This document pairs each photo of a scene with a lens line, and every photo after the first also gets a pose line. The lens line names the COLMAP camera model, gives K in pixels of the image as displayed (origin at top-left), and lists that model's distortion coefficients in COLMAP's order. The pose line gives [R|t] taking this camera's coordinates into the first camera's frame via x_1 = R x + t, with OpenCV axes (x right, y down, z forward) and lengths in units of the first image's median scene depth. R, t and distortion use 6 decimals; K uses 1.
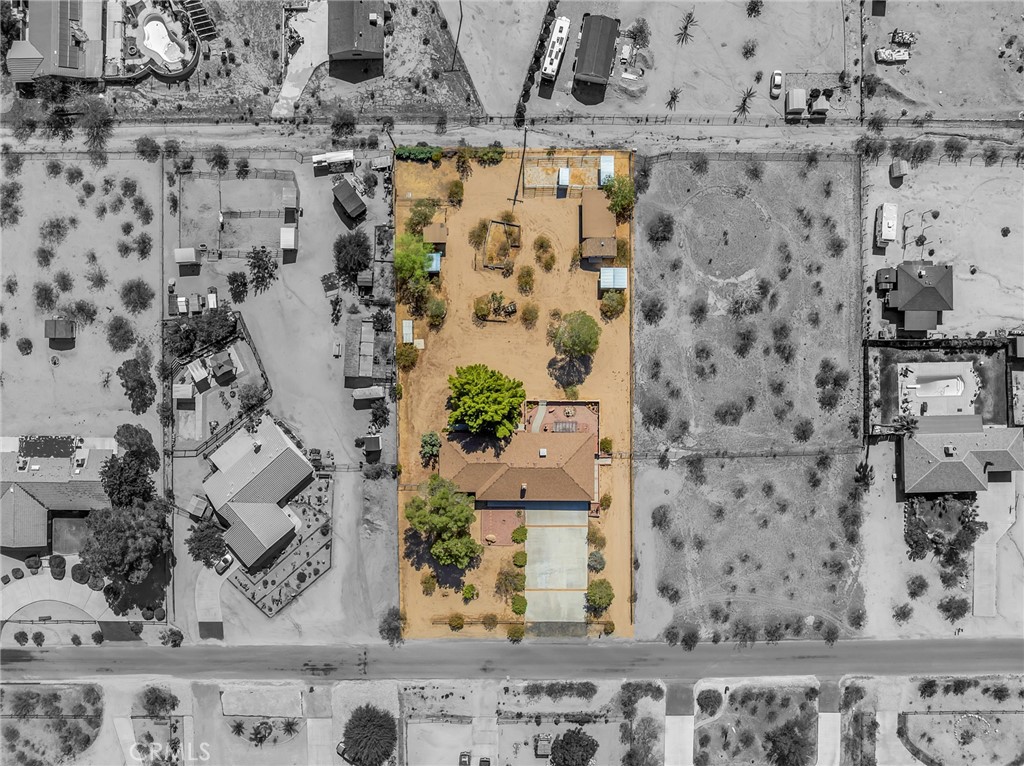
lens RADIAL K [[725.2, 0, 515.1], [0, 725.2, 389.0], [0, 0, 1]] dist [-0.051056, 0.029894]
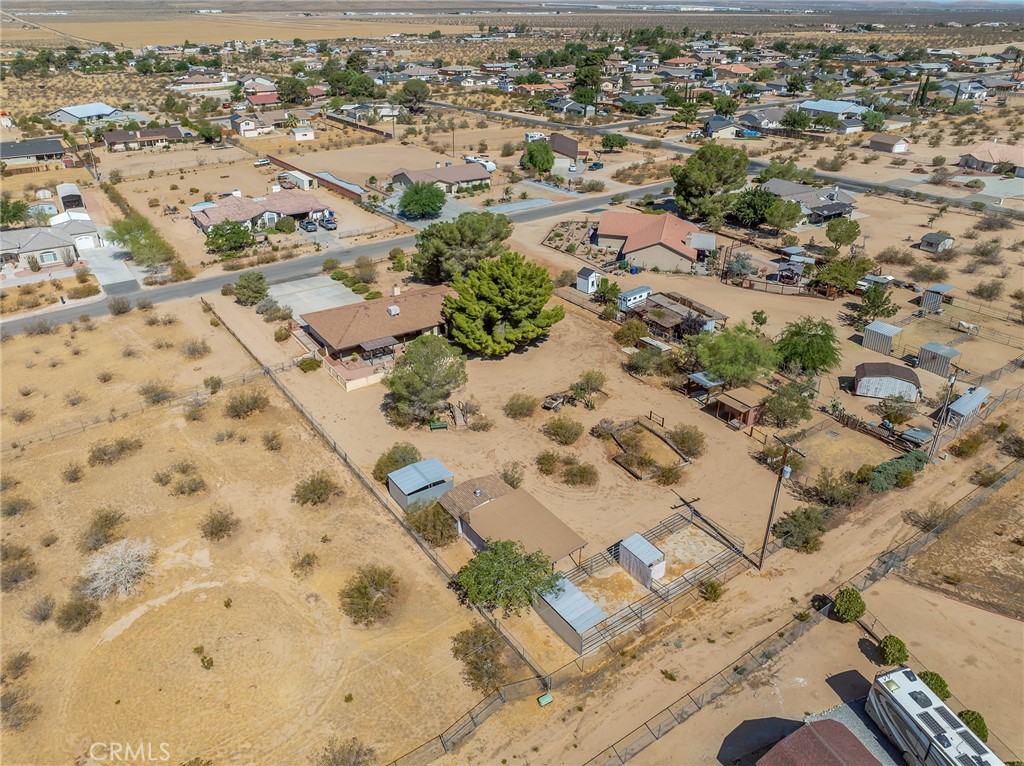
lens RADIAL K [[726.1, 0, 513.4], [0, 726.1, 406.8], [0, 0, 1]] dist [-0.051156, 0.025306]
pose [[-0.825790, 0.291251, -0.482953, 0.298942], [-0.563868, -0.409478, 0.717203, -0.506148], [0.011127, 0.864581, 0.502370, 0.704033]]
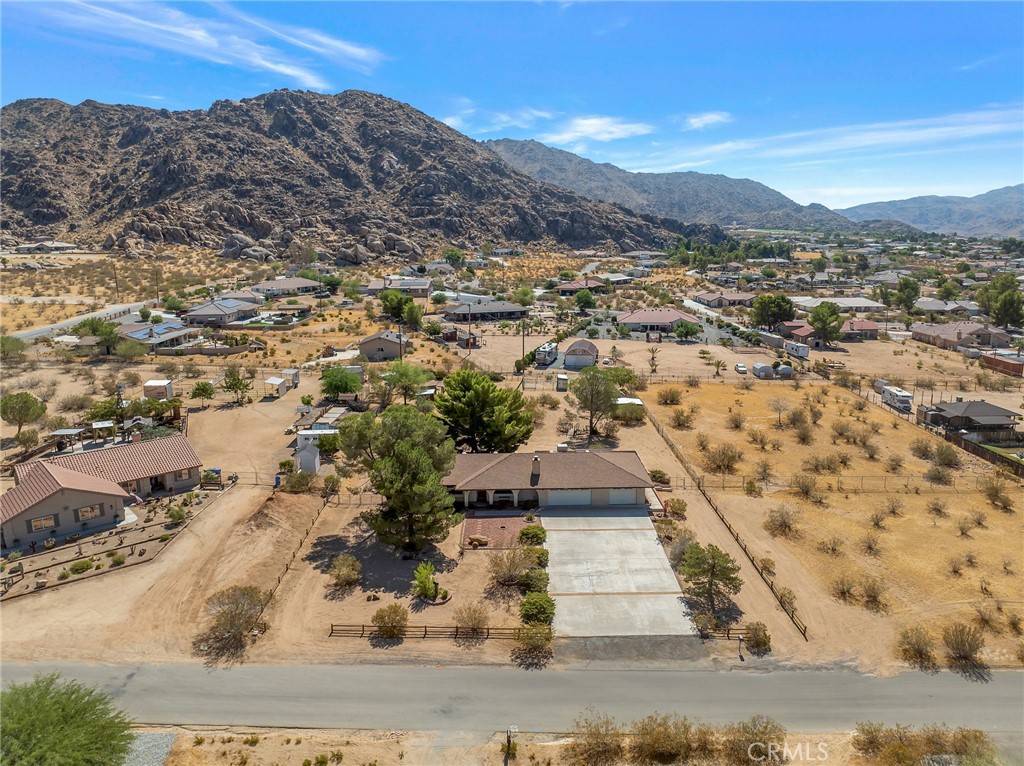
lens RADIAL K [[726.1, 0, 513.4], [0, 726.1, 406.8], [0, 0, 1]] dist [-0.051156, 0.025306]
pose [[0.999781, 0.012059, 0.017133, -0.018004], [0.013625, 0.246986, -0.968923, 0.697597], [-0.015916, 0.968944, 0.246768, 0.772543]]
